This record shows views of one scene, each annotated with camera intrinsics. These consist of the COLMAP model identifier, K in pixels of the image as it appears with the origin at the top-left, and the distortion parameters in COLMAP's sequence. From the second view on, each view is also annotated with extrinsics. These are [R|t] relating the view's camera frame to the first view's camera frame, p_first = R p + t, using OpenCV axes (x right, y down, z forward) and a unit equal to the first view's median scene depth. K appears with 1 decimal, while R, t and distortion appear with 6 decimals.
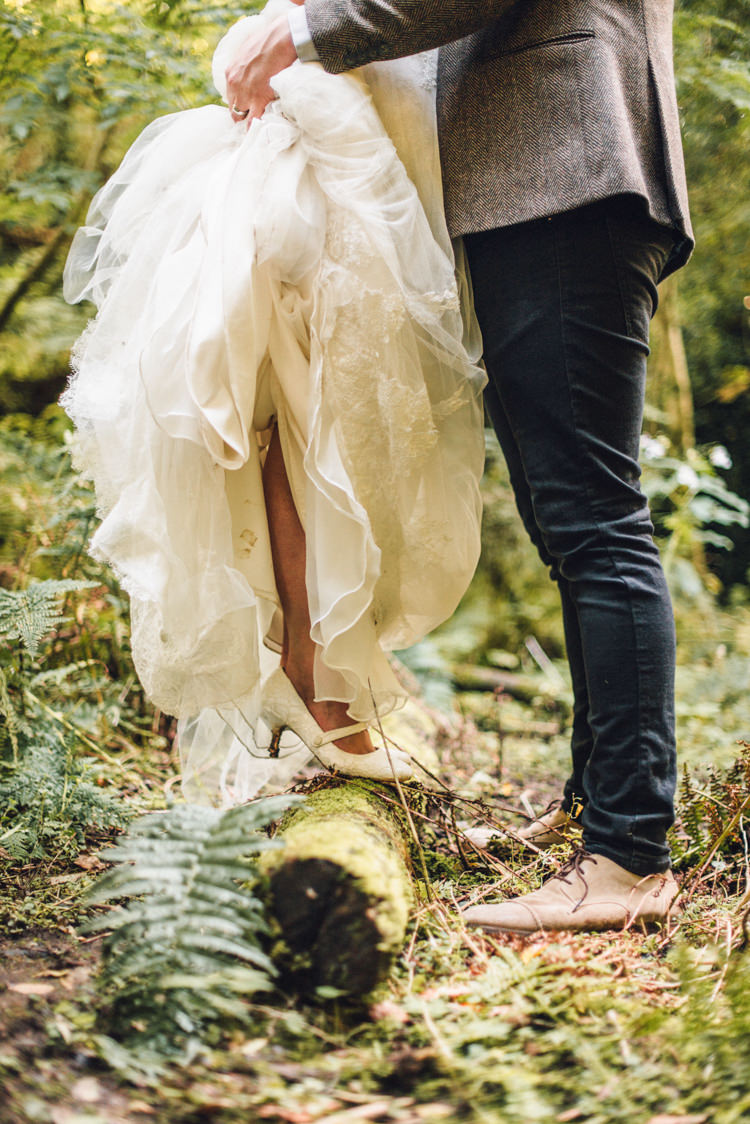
lens RADIAL K [[1635.8, 0, 369.3], [0, 1635.8, 560.8], [0, 0, 1]] dist [-0.121232, 0.000000]
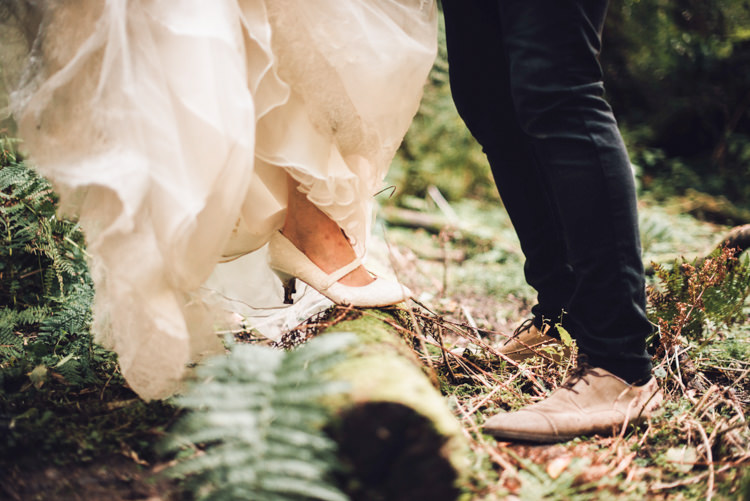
lens RADIAL K [[1091.5, 0, 381.2], [0, 1091.5, 250.0], [0, 0, 1]] dist [-0.121232, 0.000000]
pose [[0.994662, -0.020206, 0.101188, -0.079730], [0.009427, 0.994333, 0.105890, 0.008295], [-0.102754, -0.104371, 0.989216, 0.236298]]
